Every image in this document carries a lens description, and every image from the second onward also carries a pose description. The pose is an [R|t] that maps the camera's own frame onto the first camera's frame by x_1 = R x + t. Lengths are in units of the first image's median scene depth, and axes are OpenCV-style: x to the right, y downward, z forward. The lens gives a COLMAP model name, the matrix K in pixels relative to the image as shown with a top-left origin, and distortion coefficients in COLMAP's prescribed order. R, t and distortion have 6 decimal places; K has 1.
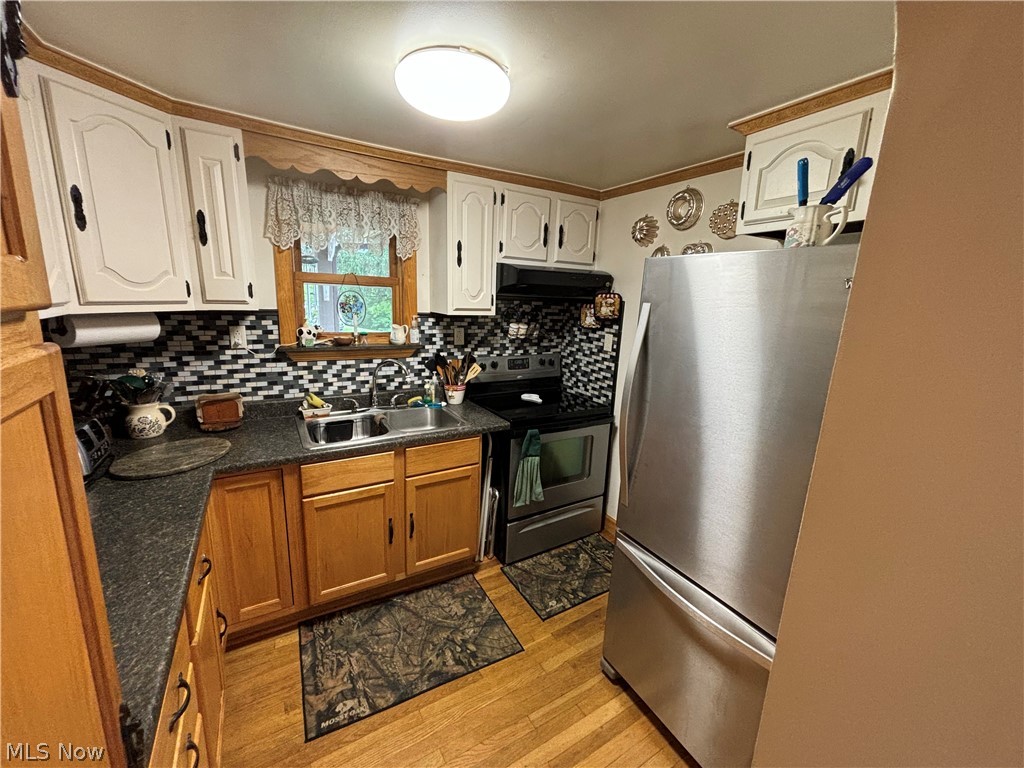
lens RADIAL K [[408.9, 0, 512.0], [0, 408.9, 384.0], [0, 0, 1]] dist [-0.023785, 0.000114]
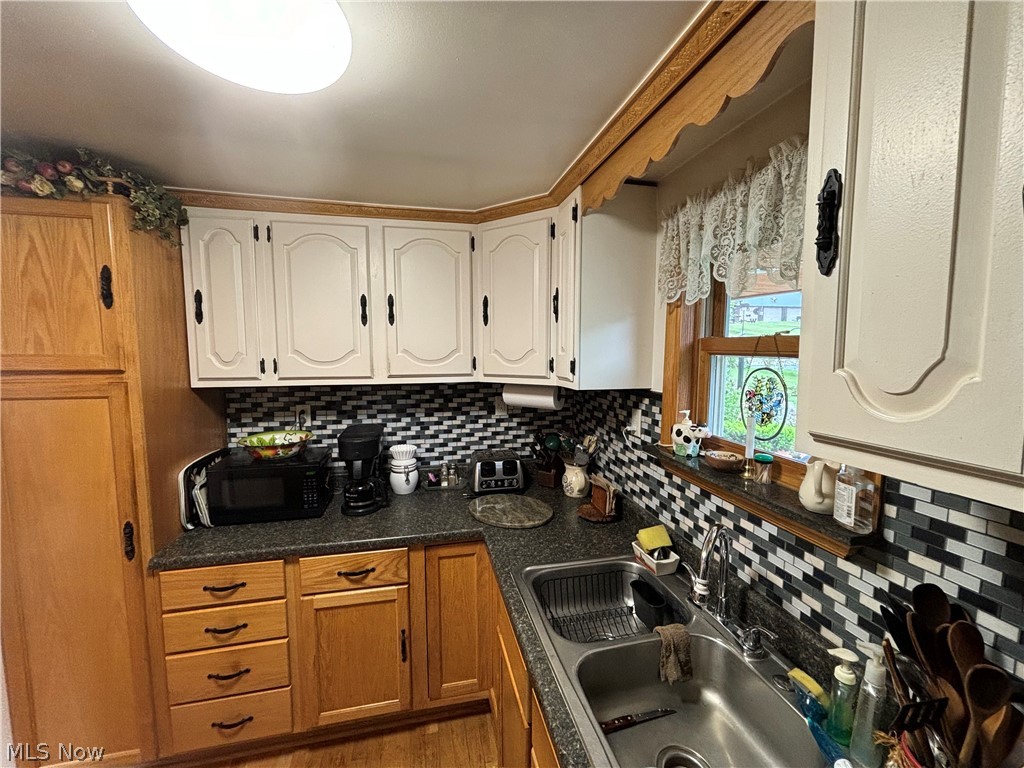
lens RADIAL K [[408.9, 0, 512.0], [0, 408.9, 384.0], [0, 0, 1]] dist [-0.023785, 0.000114]
pose [[-0.315216, 0.037904, -0.948263, 0.165471], [-0.211497, 0.971267, 0.109128, -0.209025], [0.925153, 0.234953, -0.298143, 0.910606]]
